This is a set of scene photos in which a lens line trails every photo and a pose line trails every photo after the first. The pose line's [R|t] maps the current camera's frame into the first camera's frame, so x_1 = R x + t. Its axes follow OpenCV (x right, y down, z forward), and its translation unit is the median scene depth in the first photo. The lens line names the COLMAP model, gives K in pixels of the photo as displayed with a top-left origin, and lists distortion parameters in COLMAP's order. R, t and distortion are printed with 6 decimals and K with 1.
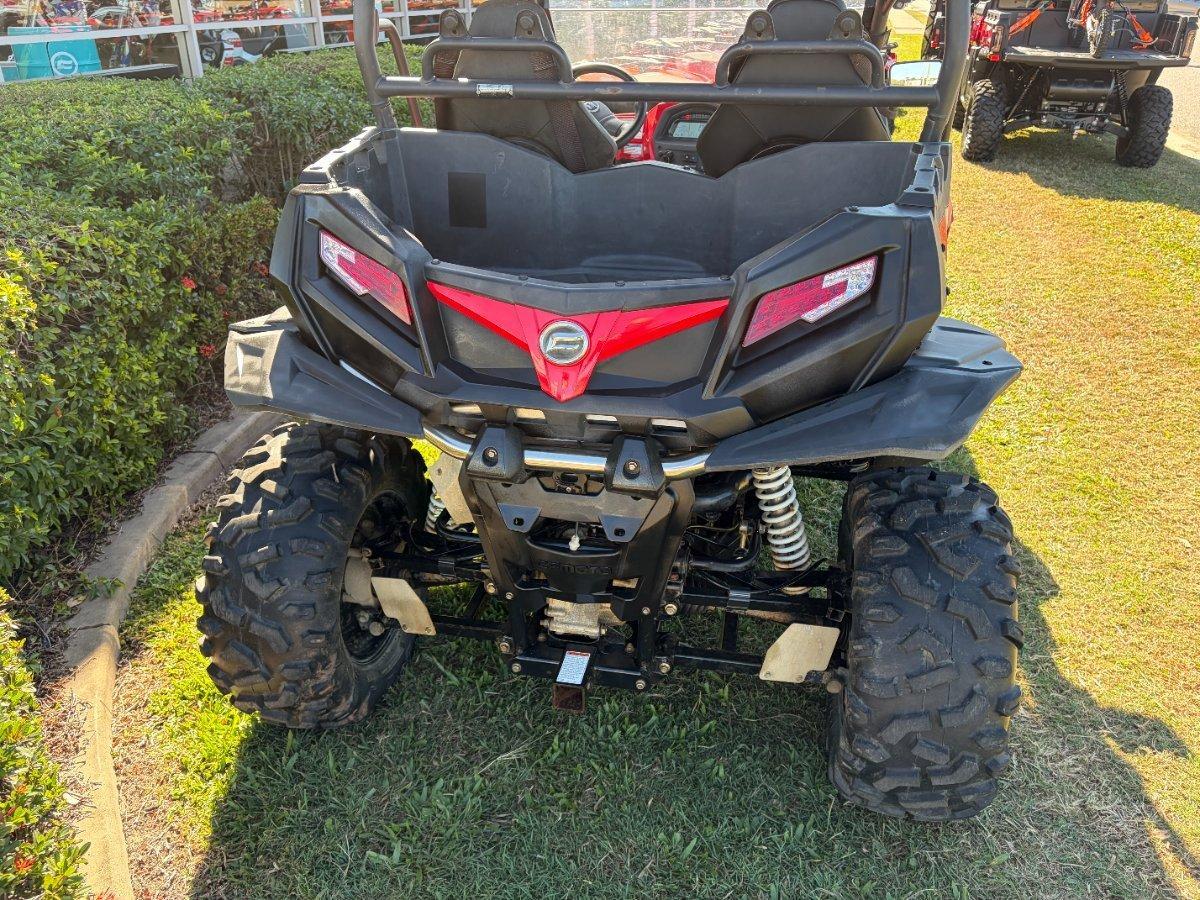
lens RADIAL K [[914.2, 0, 600.0], [0, 914.2, 450.0], [0, 0, 1]] dist [0.049676, -0.076676]
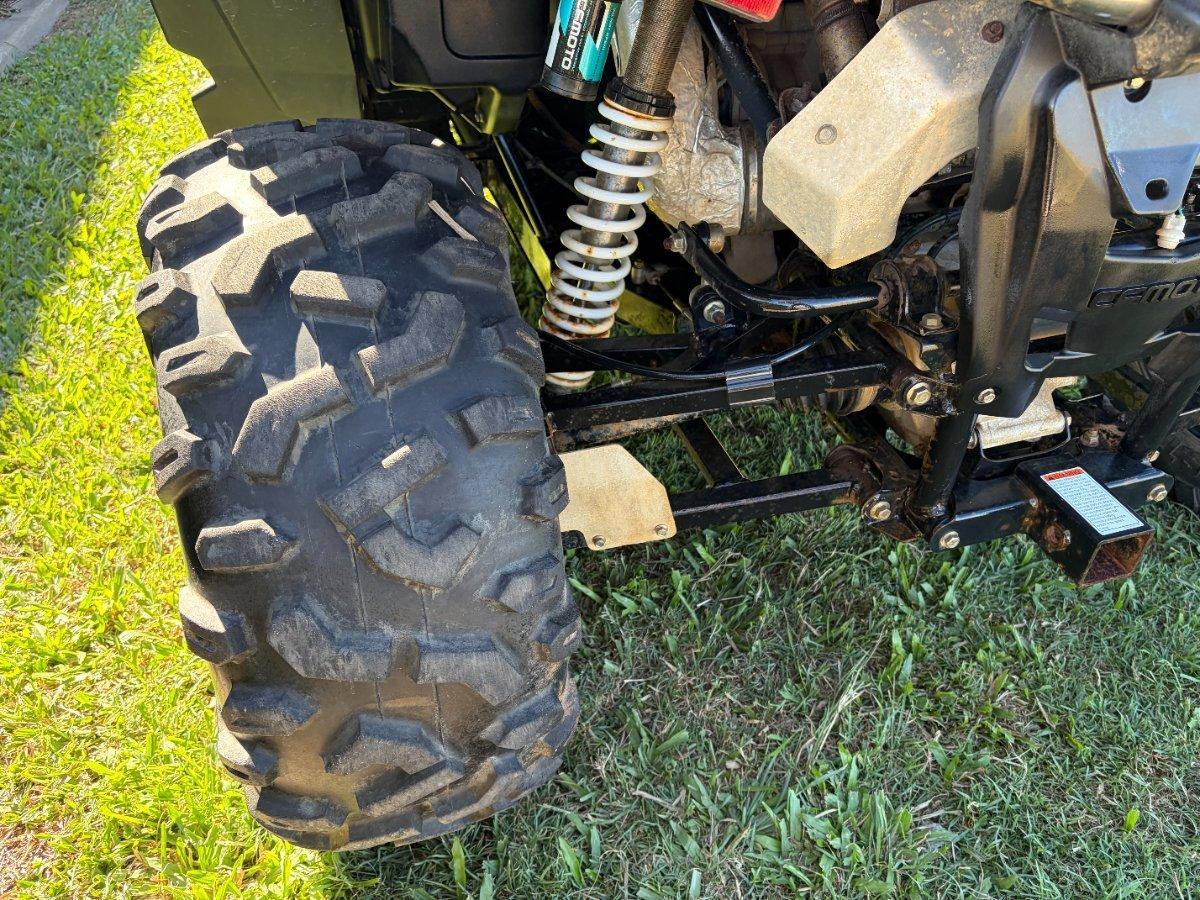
lens RADIAL K [[914.2, 0, 600.0], [0, 914.2, 450.0], [0, 0, 1]] dist [0.049676, -0.076676]
pose [[0.877427, -0.284222, 0.386446, -0.423963], [0.199700, 0.948874, 0.244456, 0.034630], [-0.436168, -0.137319, 0.889326, 0.644153]]
